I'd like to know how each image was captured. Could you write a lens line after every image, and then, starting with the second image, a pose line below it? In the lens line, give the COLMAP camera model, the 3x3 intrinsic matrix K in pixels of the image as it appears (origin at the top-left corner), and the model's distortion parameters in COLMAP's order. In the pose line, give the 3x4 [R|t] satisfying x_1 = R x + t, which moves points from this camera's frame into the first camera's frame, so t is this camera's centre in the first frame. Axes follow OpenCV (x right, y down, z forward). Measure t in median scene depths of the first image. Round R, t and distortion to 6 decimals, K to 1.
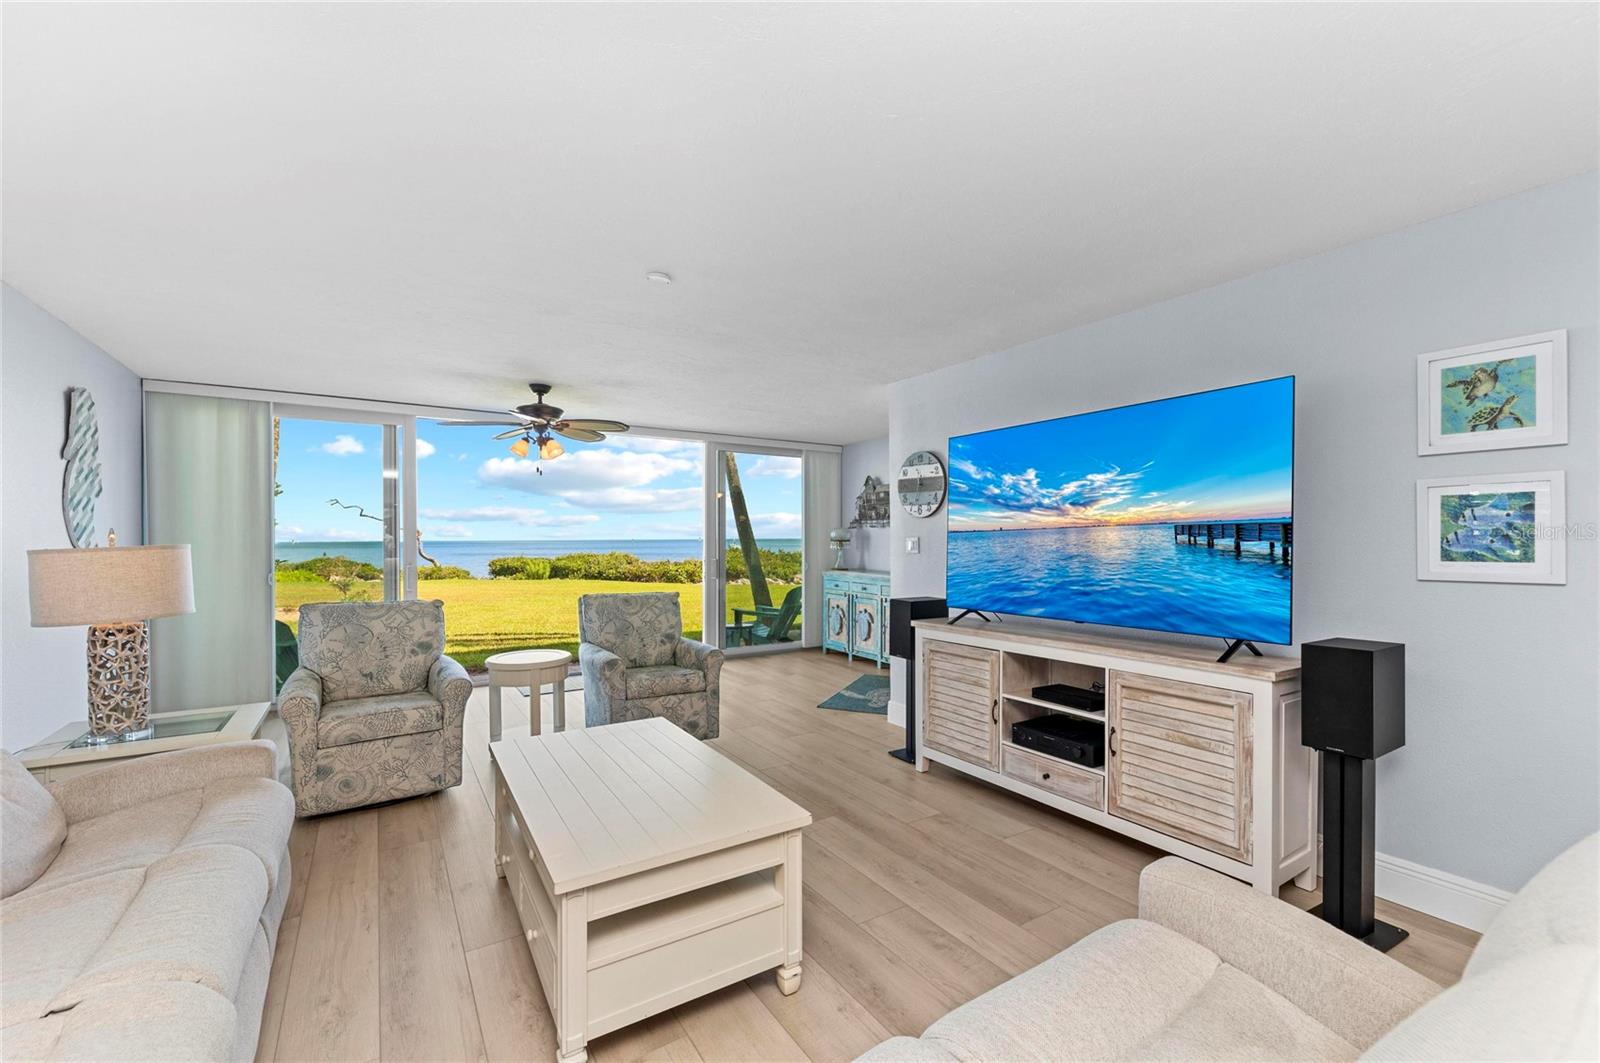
lens RADIAL K [[671.0, 0, 808.3], [0, 671.0, 536.5], [0, 0, 1]] dist [0.011744, -0.004513]
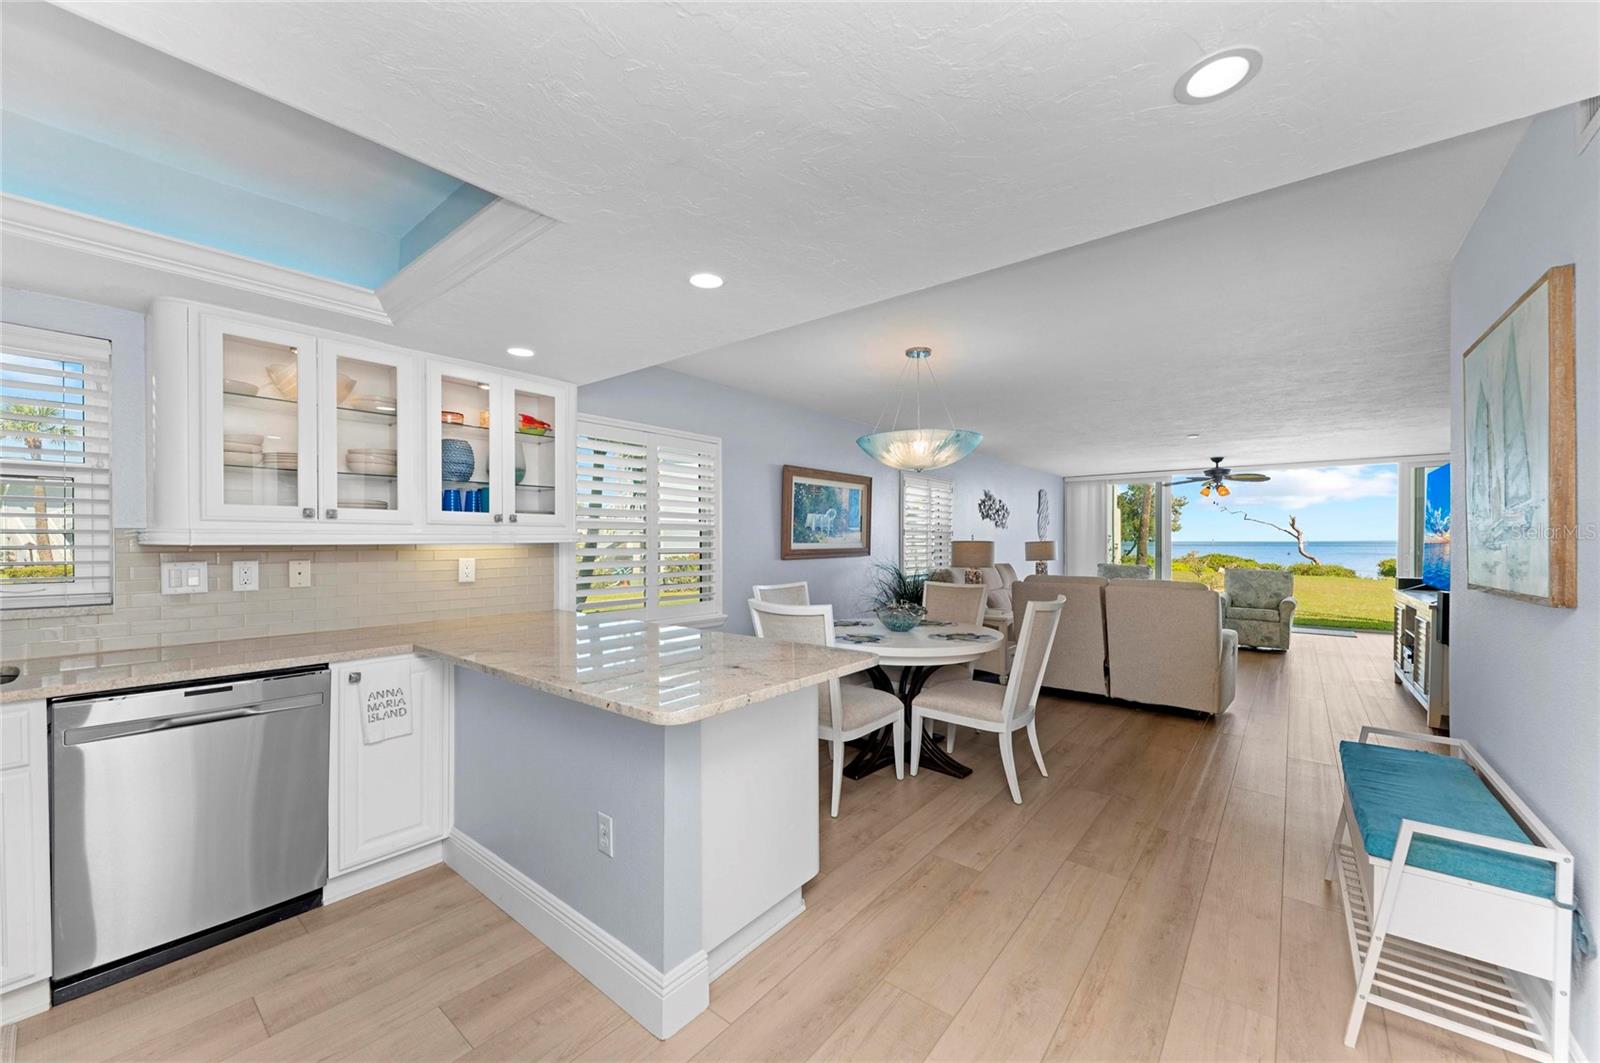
lens RADIAL K [[594.8, 0, 799.7], [0, 594.8, 543.5], [0, 0, 1]] dist [0.000419, -0.000397]
pose [[0.301586, 0.007672, -0.953408, 0.919496], [0.003529, 0.999952, 0.009163, -0.003861], [0.953432, -0.006128, 0.301544, -0.682351]]
